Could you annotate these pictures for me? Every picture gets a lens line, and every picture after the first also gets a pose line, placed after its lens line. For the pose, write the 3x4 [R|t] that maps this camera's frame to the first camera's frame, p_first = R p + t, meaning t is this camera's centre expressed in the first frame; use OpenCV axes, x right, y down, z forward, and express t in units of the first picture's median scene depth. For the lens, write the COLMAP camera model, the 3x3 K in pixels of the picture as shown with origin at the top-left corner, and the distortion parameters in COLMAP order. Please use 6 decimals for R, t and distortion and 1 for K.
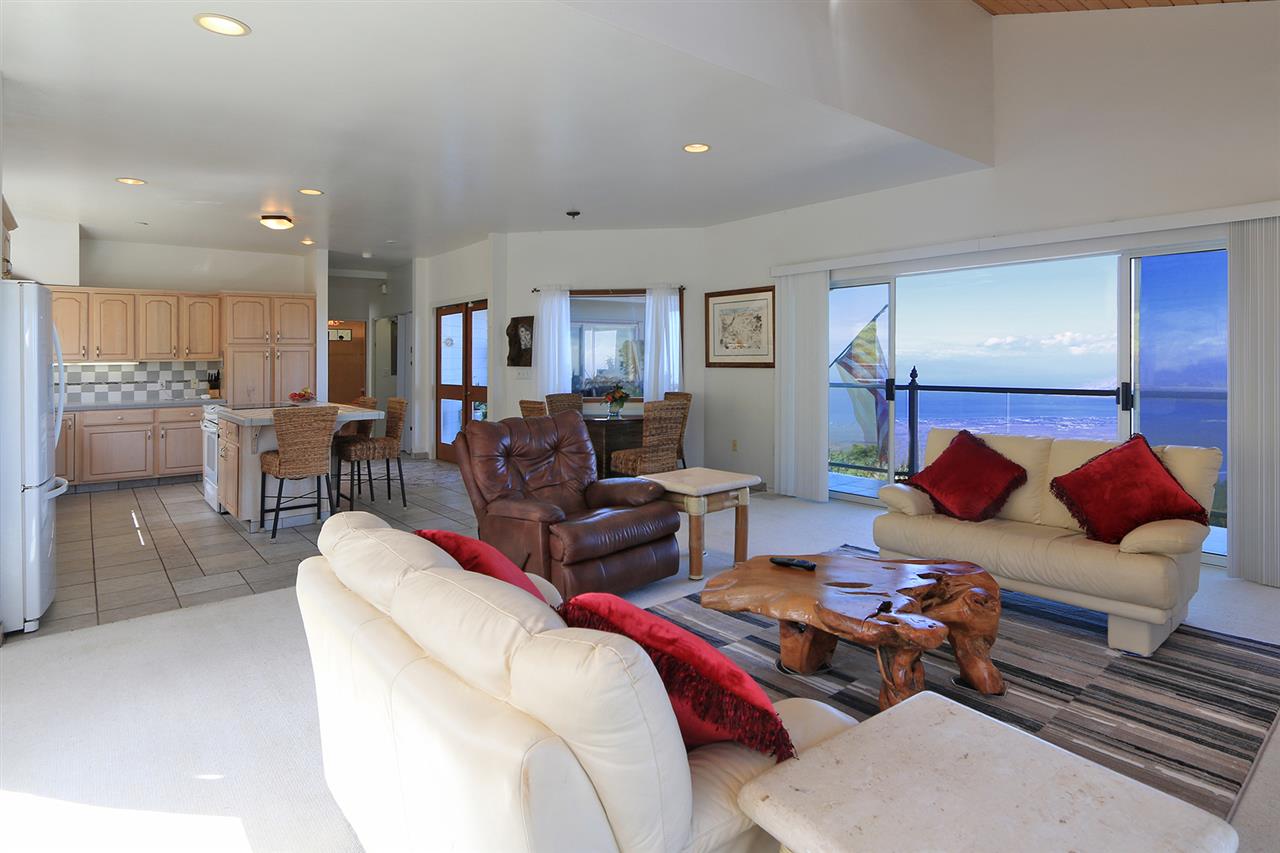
lens RADIAL K [[671.3, 0, 638.8], [0, 671.3, 381.4], [0, 0, 1]] dist [-0.002971, 0.000089]
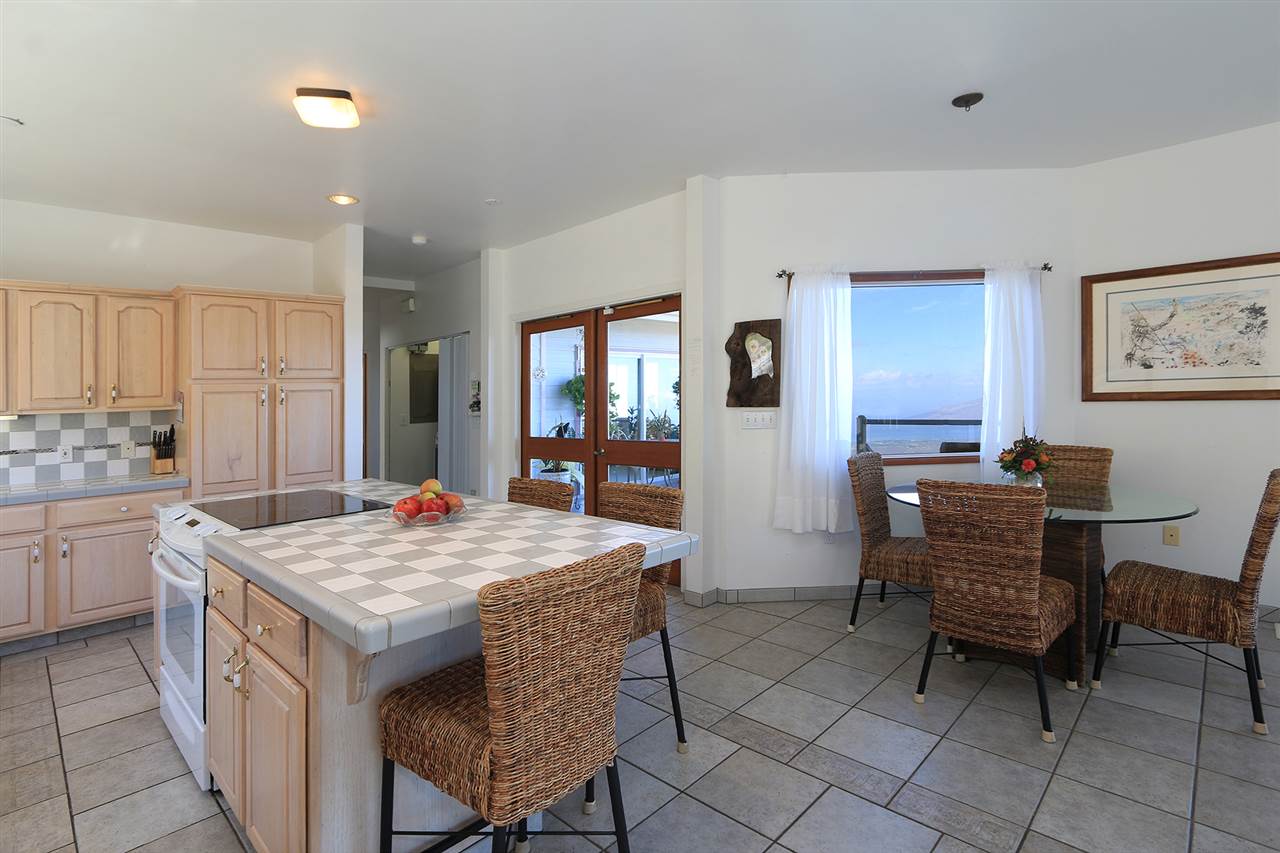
lens RADIAL K [[617.3, 0, 656.3], [0, 617.3, 401.7], [0, 0, 1]] dist [-0.014353, -0.000373]
pose [[0.990277, -0.021492, 0.137438, -0.296937], [0.025222, 0.999358, -0.025456, -0.013955], [-0.136803, 0.028675, 0.990183, 0.436031]]
